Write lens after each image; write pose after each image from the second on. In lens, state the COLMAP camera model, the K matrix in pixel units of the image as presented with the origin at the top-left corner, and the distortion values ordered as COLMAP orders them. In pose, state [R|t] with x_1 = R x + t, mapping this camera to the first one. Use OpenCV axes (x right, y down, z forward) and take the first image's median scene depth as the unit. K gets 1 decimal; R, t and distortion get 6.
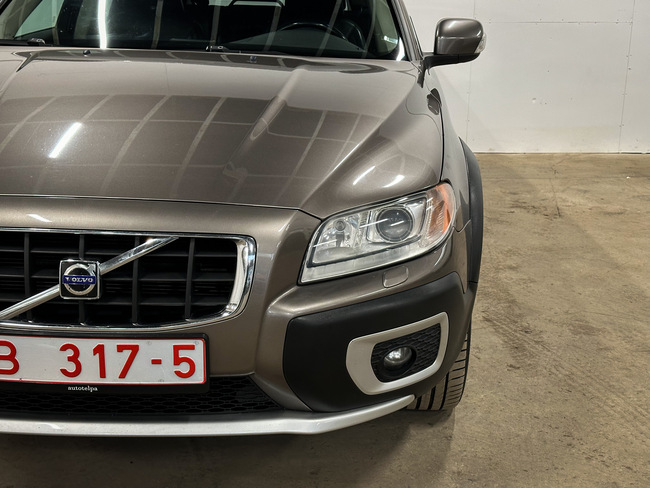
lens RADIAL K [[893.2, 0, 316.6], [0, 893.2, 246.4], [0, 0, 1]] dist [0.174132, 0.000000]
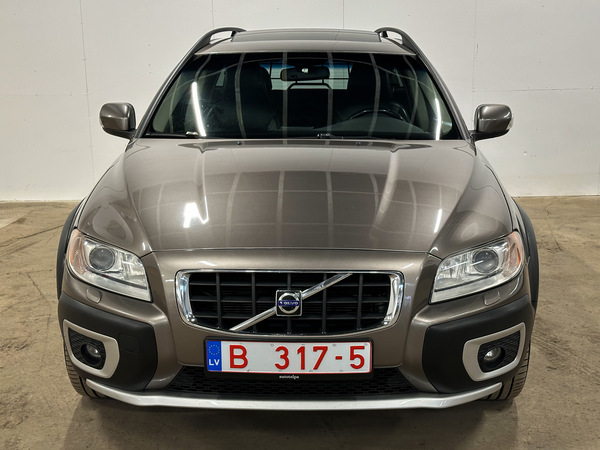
lens RADIAL K [[824.5, 0, 307.0], [0, 824.5, 223.9], [0, 0, 1]] dist [0.174132, 0.000000]
pose [[0.999728, -0.022036, 0.007692, -0.226657], [0.022497, 0.997556, -0.066156, -0.003034], [-0.006215, 0.066311, 0.997780, -0.364613]]
